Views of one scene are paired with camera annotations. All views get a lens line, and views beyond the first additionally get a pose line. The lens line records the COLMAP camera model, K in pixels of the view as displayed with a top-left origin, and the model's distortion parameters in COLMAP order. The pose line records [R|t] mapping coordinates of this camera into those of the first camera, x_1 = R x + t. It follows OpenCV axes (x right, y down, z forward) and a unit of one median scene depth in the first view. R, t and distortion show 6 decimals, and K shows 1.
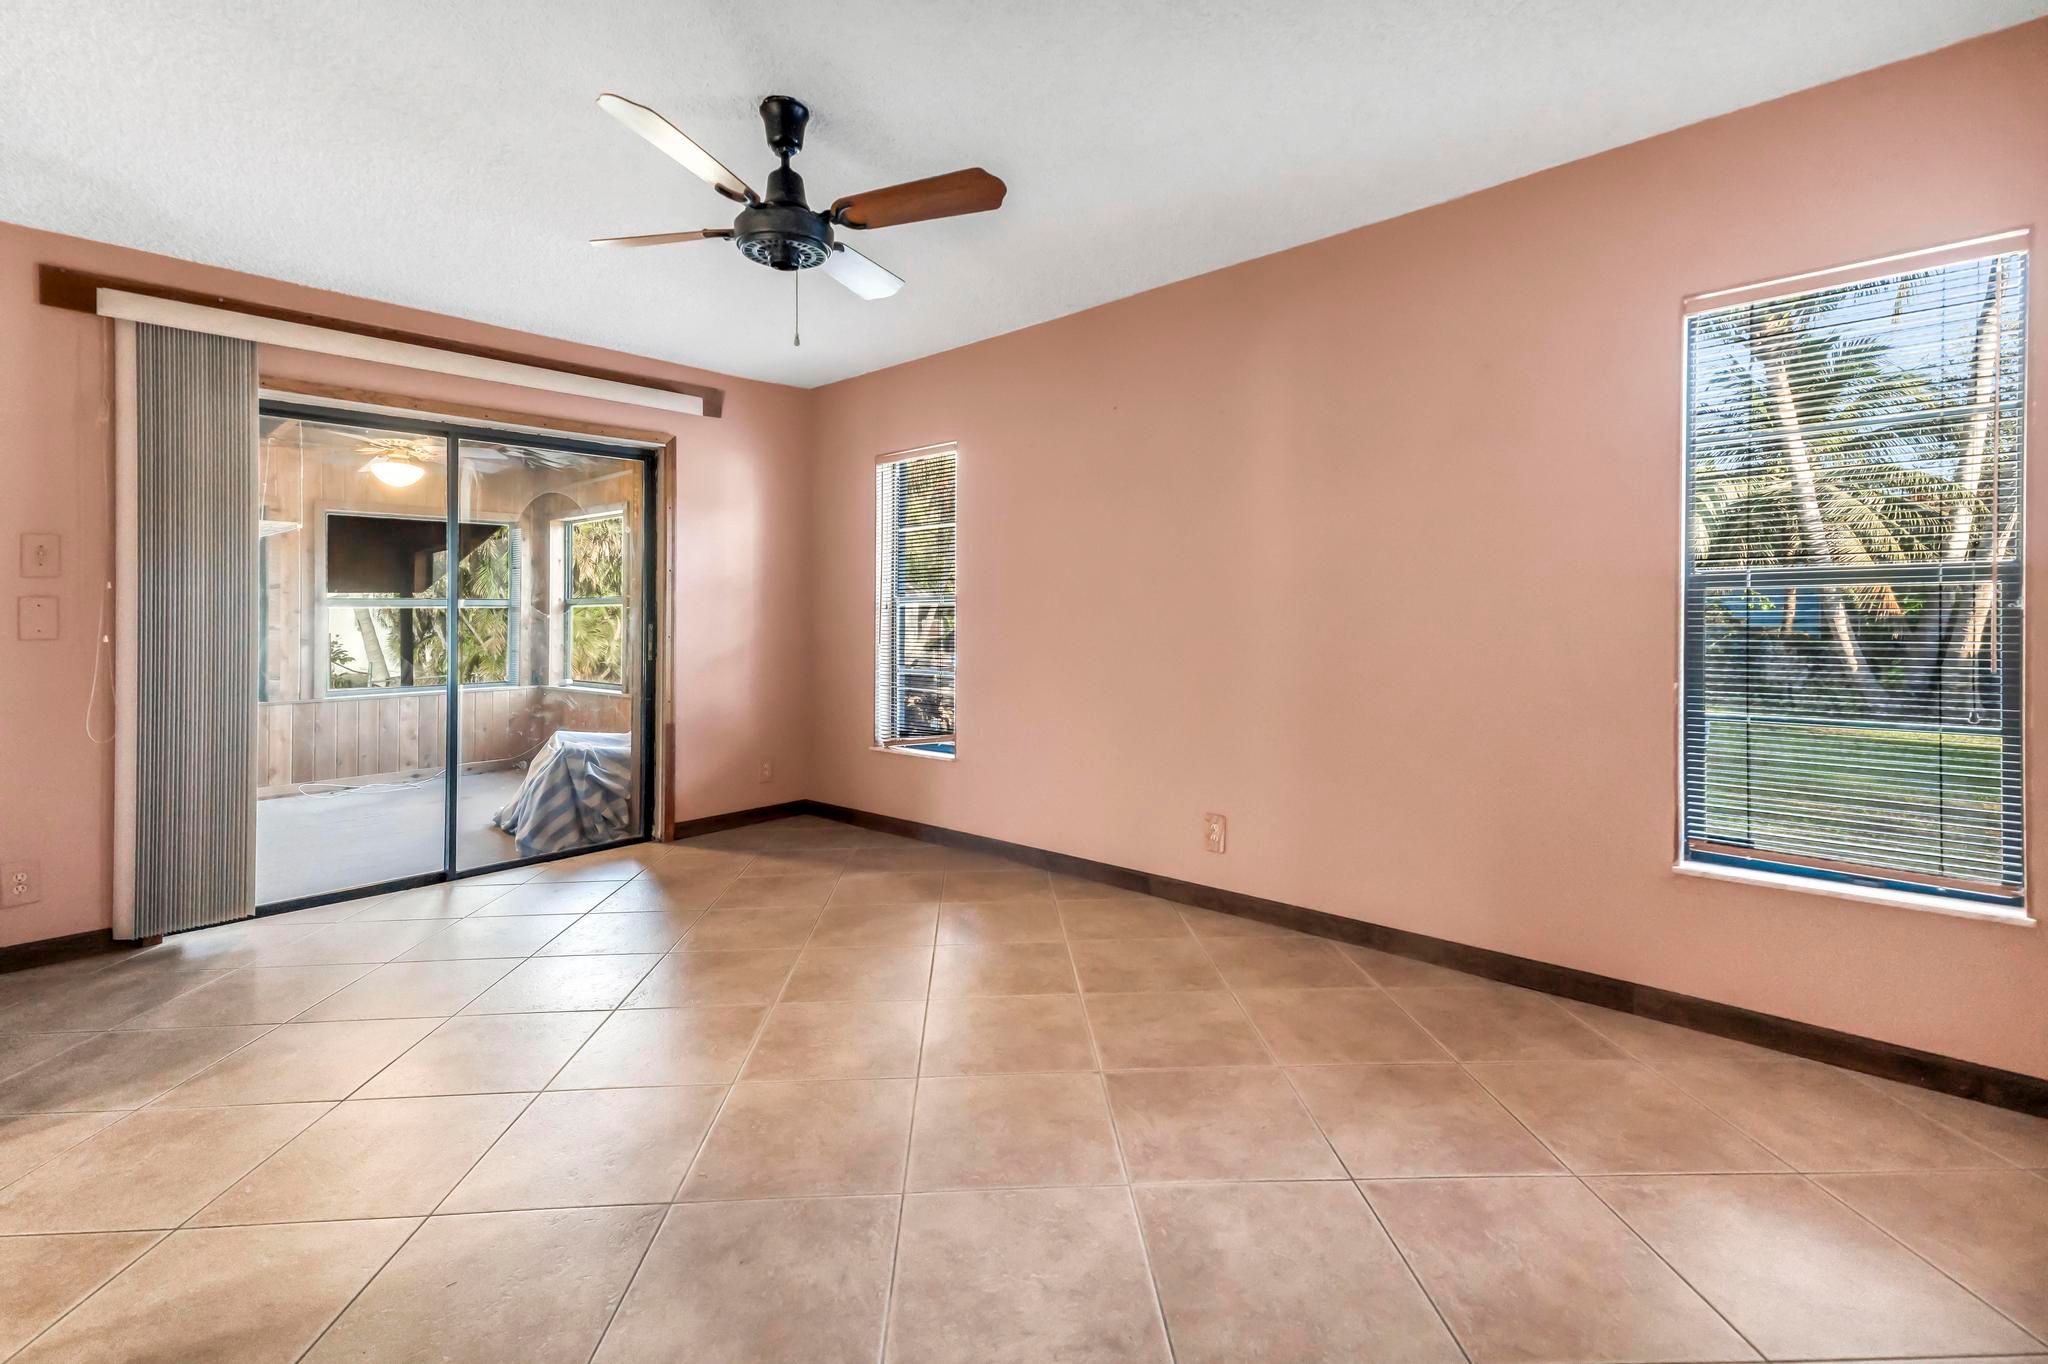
lens RADIAL K [[932.4, 0, 1017.4], [0, 932.4, 621.0], [0, 0, 1]] dist [0.021066, 0.000083]
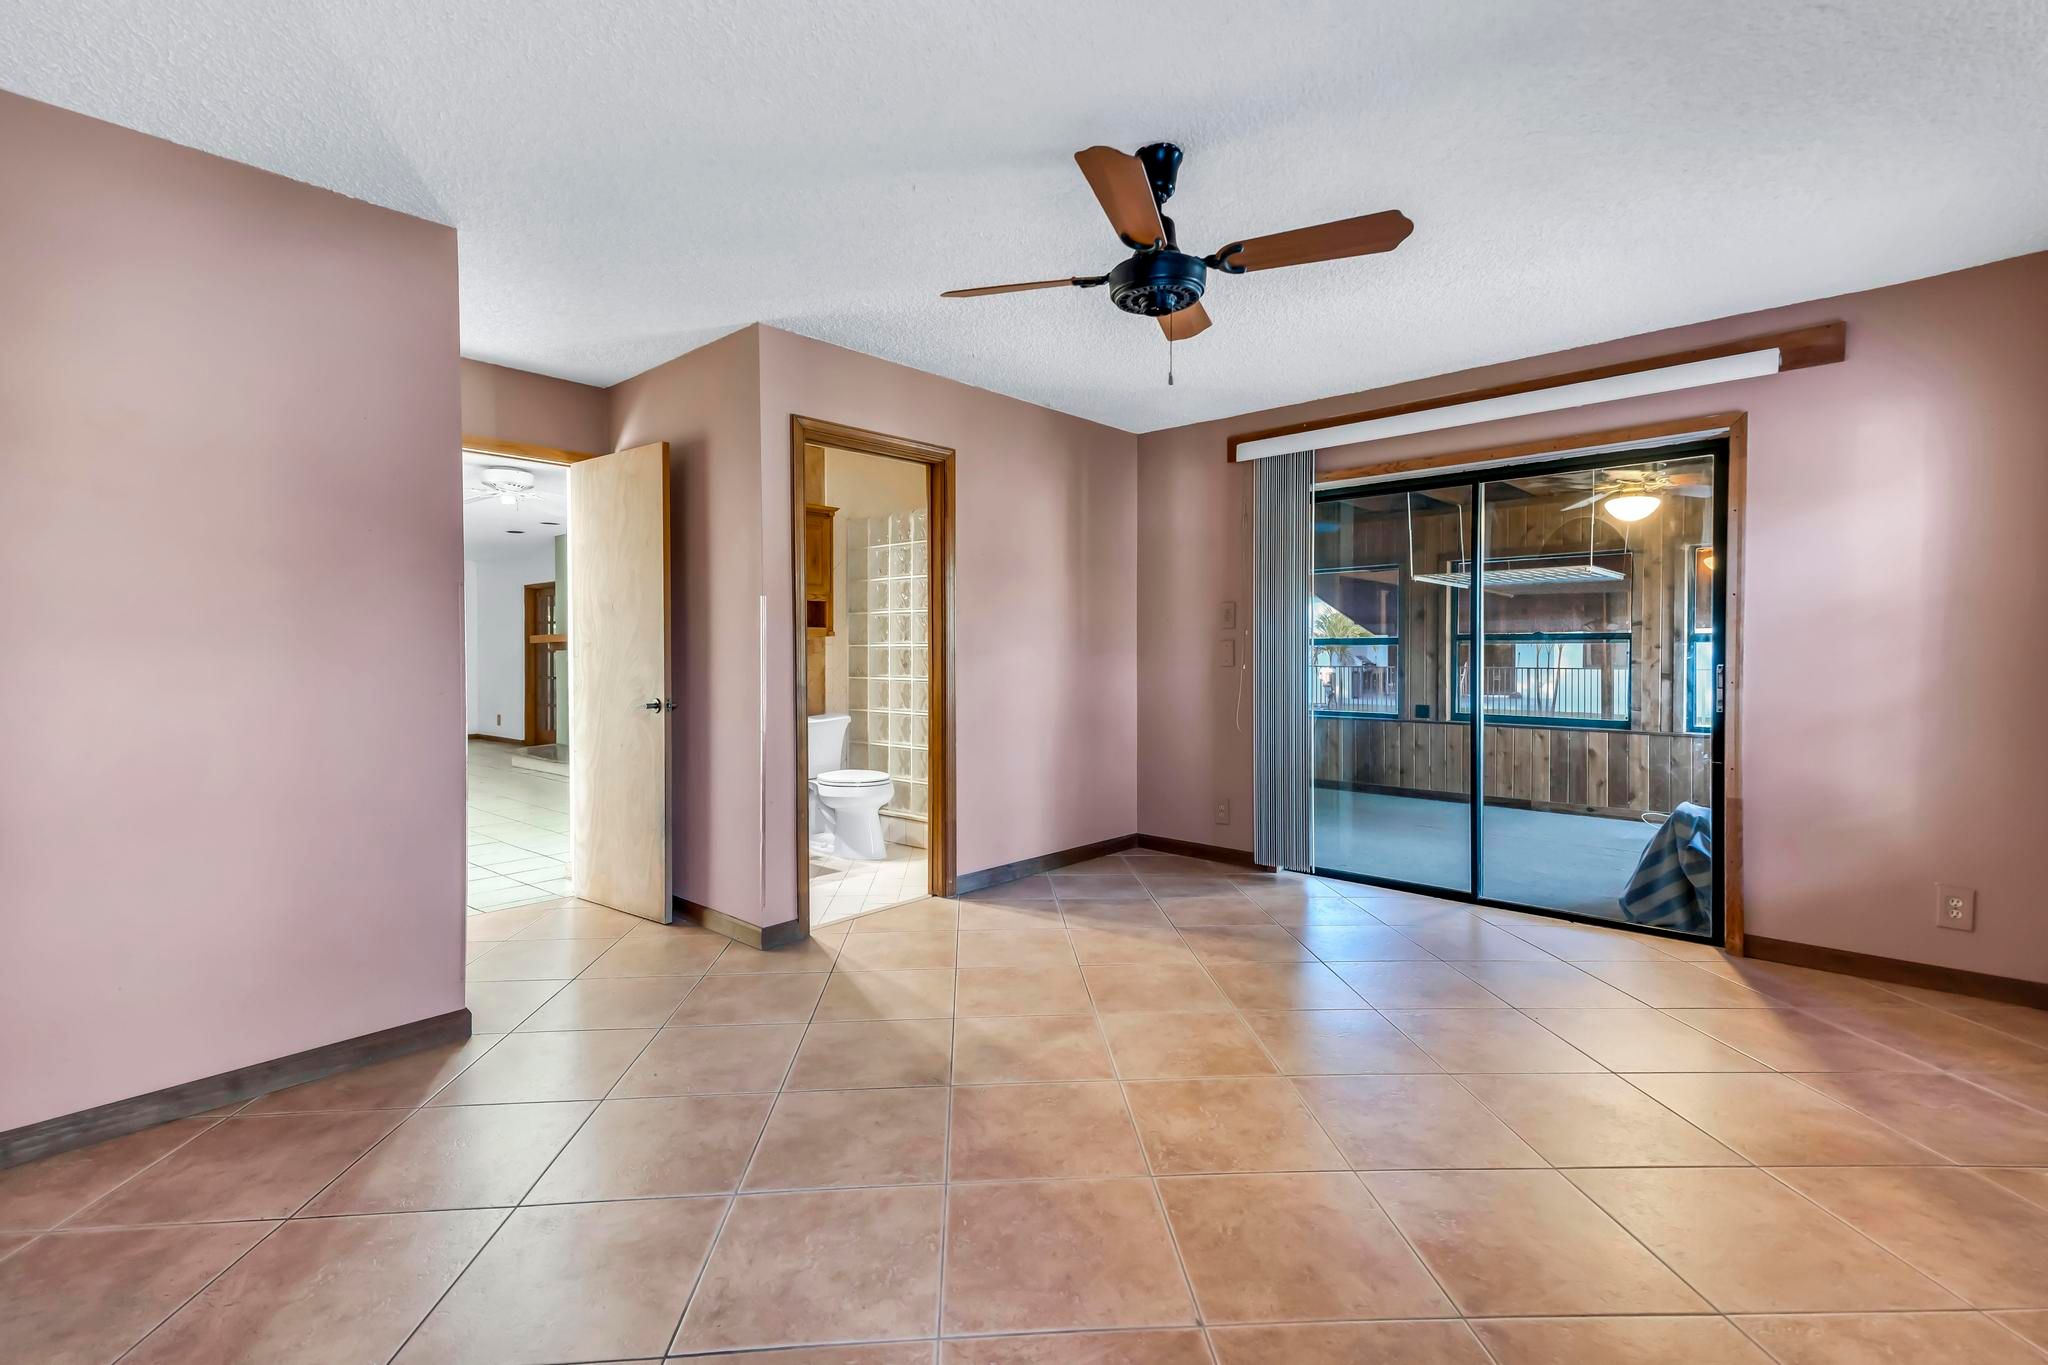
lens RADIAL K [[915.2, 0, 1021.0], [0, 915.2, 669.4], [0, 0, 1]] dist [0.042643, -0.000051]
pose [[0.010292, 0.024794, -0.999640, 0.424255], [-0.007024, 0.999670, 0.024722, -0.009657], [0.999922, 0.006767, 0.010462, 0.476490]]
